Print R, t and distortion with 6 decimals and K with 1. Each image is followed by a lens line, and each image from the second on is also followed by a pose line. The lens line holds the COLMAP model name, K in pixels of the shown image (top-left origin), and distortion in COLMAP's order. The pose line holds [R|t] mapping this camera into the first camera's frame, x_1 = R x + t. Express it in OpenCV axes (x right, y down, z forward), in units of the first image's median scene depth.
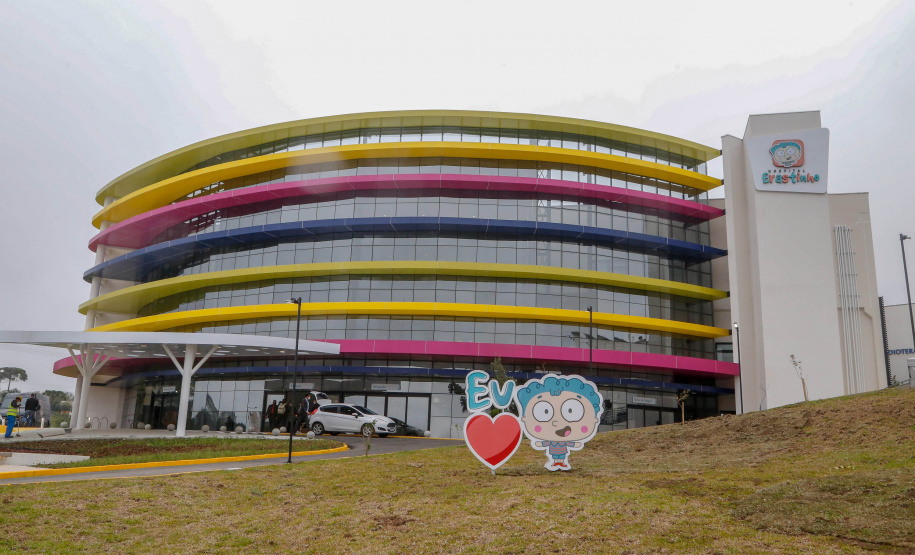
lens RADIAL K [[738.0, 0, 457.5], [0, 738.0, 277.5], [0, 0, 1]] dist [-0.024813, 0.001227]
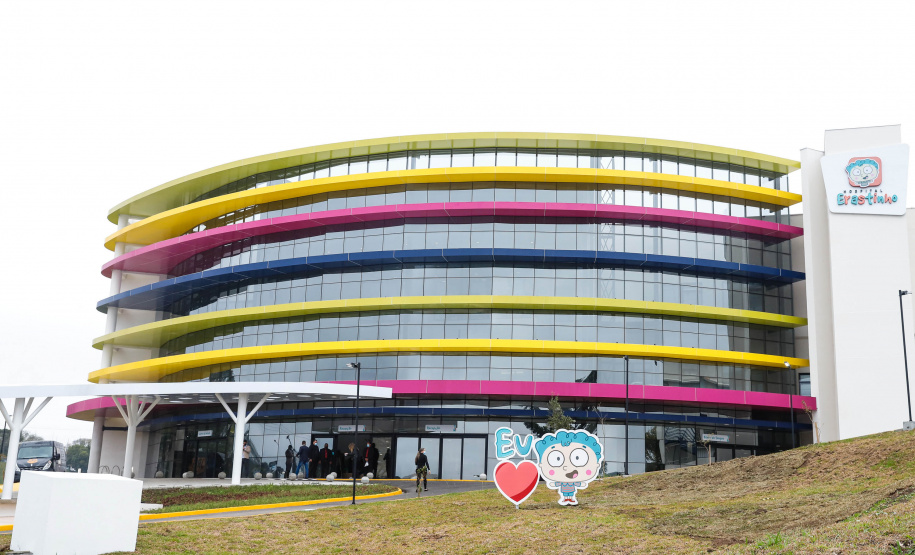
lens RADIAL K [[1002.8, 0, 520.0], [0, 1002.8, 276.9], [0, 0, 1]] dist [0.033590, 0.020543]
pose [[0.999483, -0.020419, -0.024842, 0.041668], [0.020772, 0.999686, 0.014049, -0.062833], [0.024547, -0.014558, 0.999593, -0.290289]]
